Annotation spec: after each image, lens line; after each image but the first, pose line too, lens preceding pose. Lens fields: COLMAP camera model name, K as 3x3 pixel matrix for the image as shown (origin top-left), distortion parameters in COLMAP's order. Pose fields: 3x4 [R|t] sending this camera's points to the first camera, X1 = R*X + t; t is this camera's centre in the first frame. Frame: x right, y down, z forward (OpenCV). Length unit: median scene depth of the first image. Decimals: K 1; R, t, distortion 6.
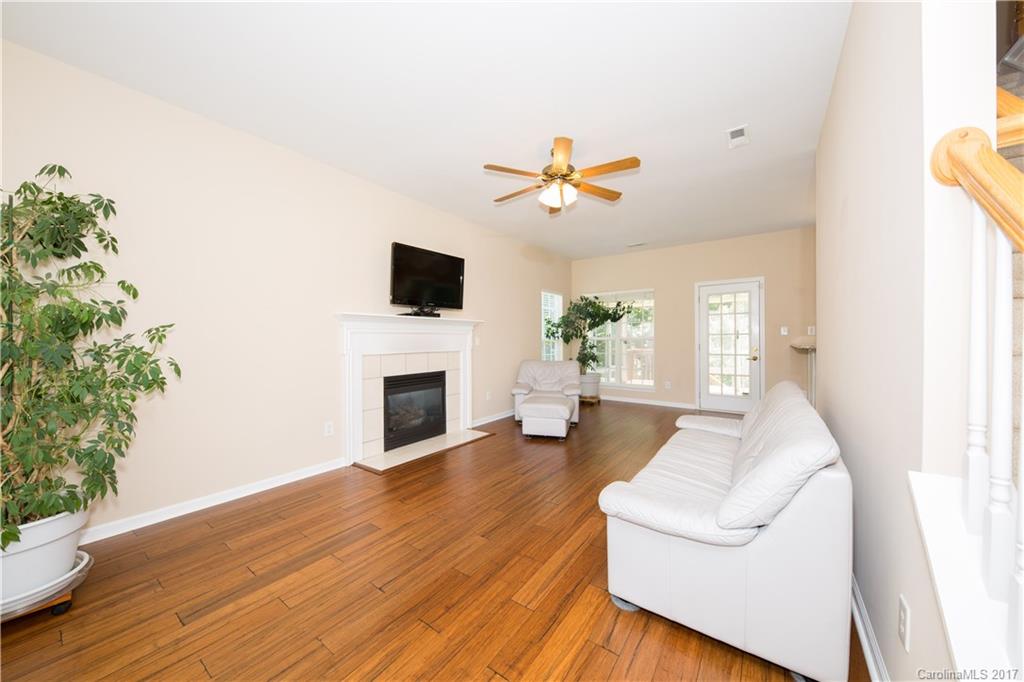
lens RADIAL K [[354.1, 0, 513.7], [0, 354.1, 340.3], [0, 0, 1]] dist [-0.000772, -0.000225]
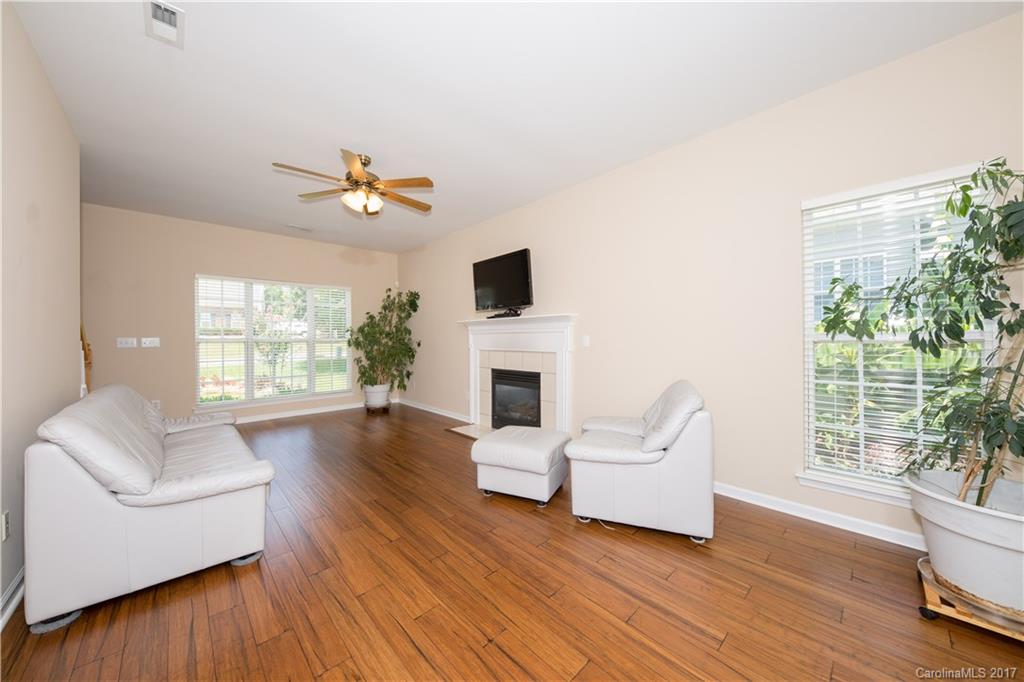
lens RADIAL K [[354.1, 0, 513.7], [0, 354.1, 340.3], [0, 0, 1]] dist [-0.000772, -0.000225]
pose [[-0.176188, 0.009413, -0.984312, 0.920220], [-0.004611, 0.999935, 0.010388, -0.009469], [0.984346, 0.006369, -0.176133, 1.391064]]
